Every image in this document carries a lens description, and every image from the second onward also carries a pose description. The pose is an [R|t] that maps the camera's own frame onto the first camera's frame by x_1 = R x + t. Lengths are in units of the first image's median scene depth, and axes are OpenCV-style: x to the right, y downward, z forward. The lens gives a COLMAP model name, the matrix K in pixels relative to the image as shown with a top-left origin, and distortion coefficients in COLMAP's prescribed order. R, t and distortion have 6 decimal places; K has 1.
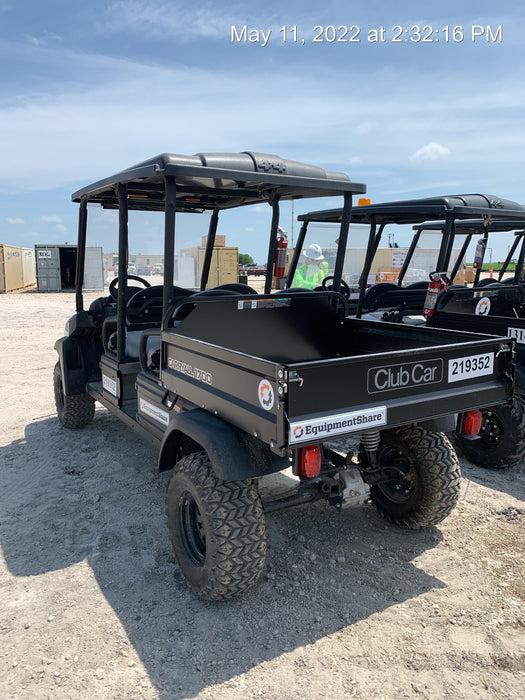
lens RADIAL K [[545.7, 0, 262.5], [0, 545.7, 350.0], [0, 0, 1]] dist [0.007665, 0.000049]
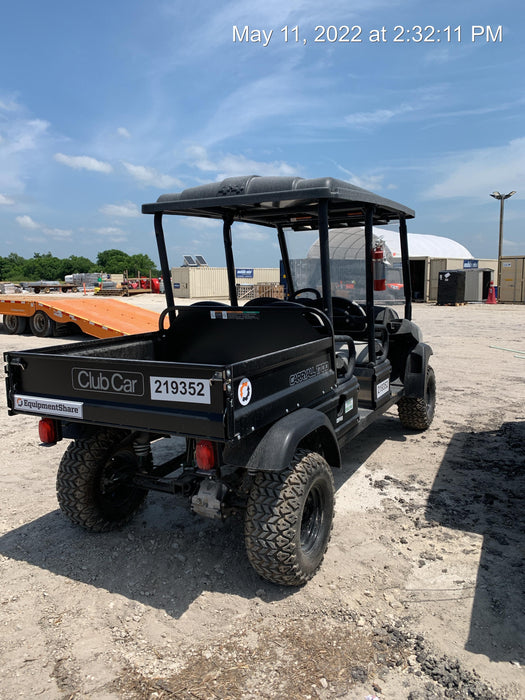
lens RADIAL K [[545.7, 0, 262.5], [0, 545.7, 350.0], [0, 0, 1]] dist [0.007665, 0.000049]
pose [[0.500109, 0.101739, -0.859965, 1.276337], [-0.116785, 0.991926, 0.049435, -0.100709], [0.858051, 0.075708, 0.507953, 0.663442]]
